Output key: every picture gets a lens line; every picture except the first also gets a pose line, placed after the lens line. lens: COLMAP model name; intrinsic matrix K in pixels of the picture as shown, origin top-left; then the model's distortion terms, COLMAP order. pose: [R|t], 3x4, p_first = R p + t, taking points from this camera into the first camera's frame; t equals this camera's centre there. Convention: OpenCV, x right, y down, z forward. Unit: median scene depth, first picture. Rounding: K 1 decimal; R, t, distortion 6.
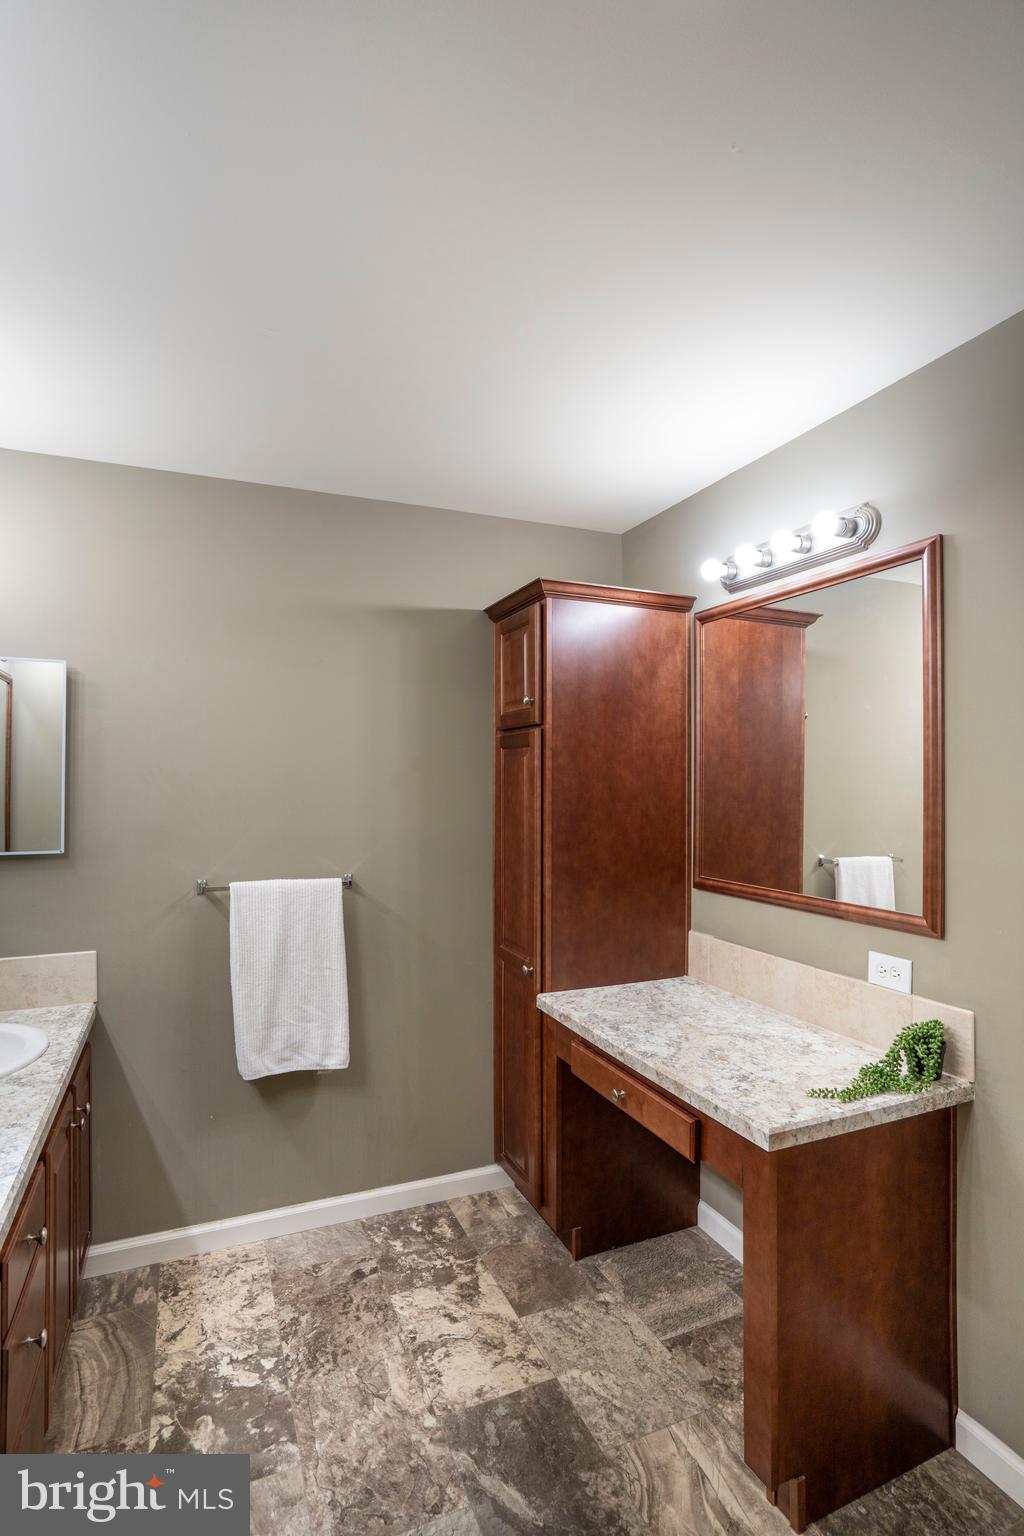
lens RADIAL K [[758.9, 0, 516.3], [0, 758.9, 772.5], [0, 0, 1]] dist [-0.037387, 0.015599]
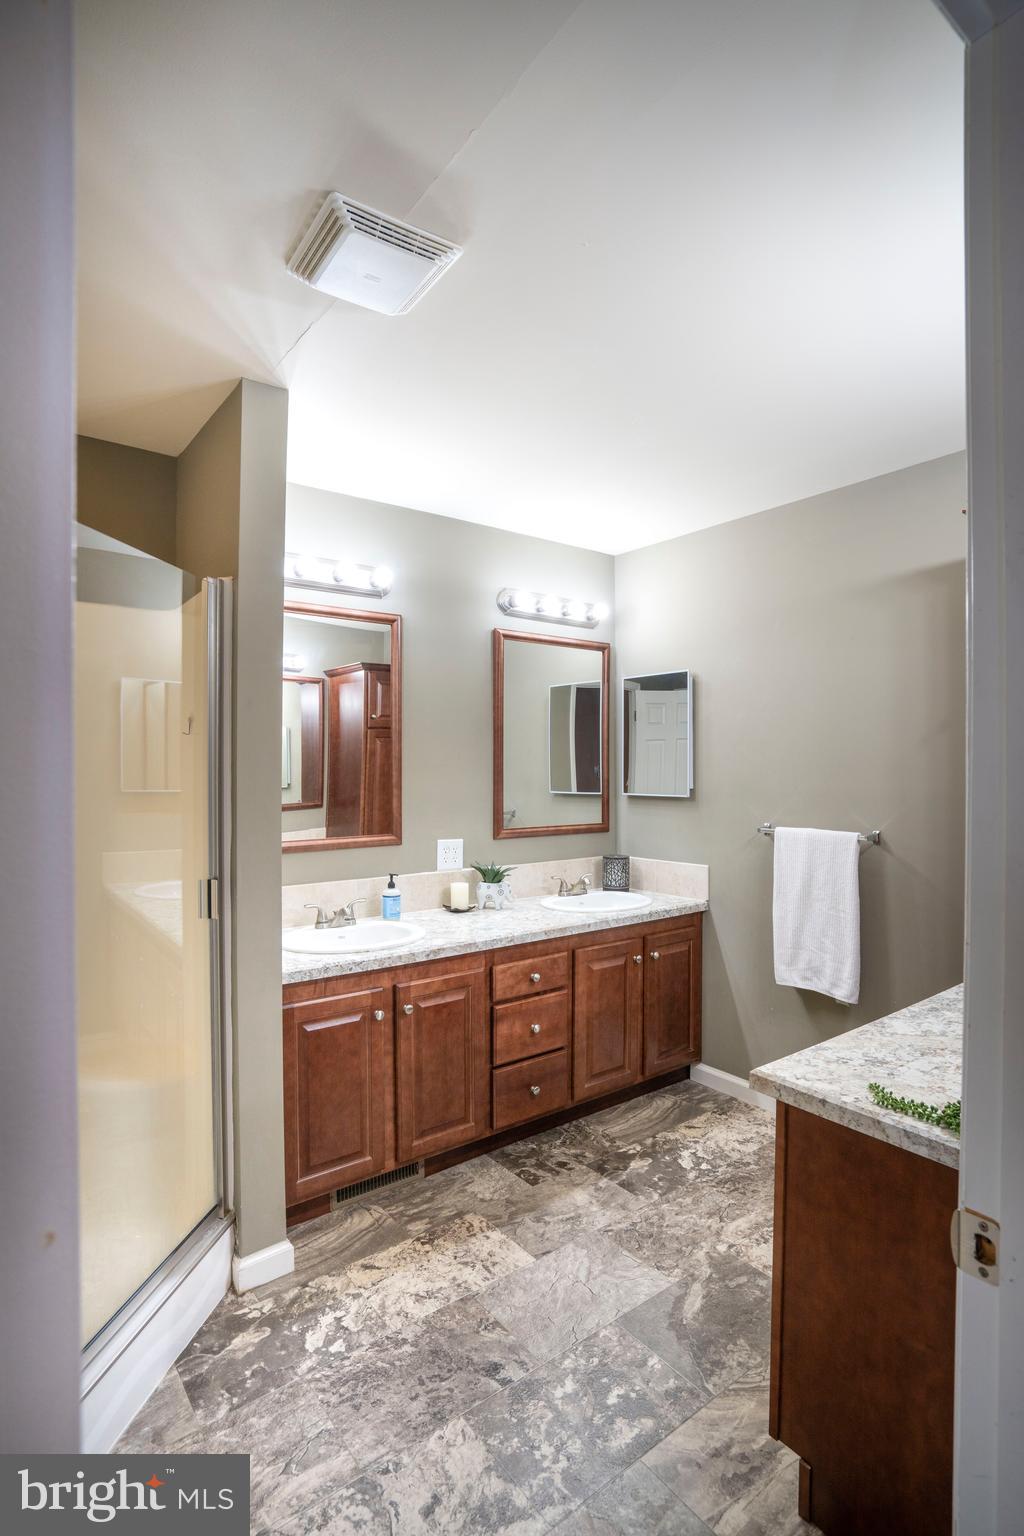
lens RADIAL K [[758.9, 0, 516.3], [0, 758.9, 772.5], [0, 0, 1]] dist [-0.037387, 0.015599]
pose [[0.240443, 0.004590, -0.970652, 0.596379], [0.017728, 0.999801, 0.009119, 0.047426], [0.970501, -0.019400, 0.240314, 0.927053]]
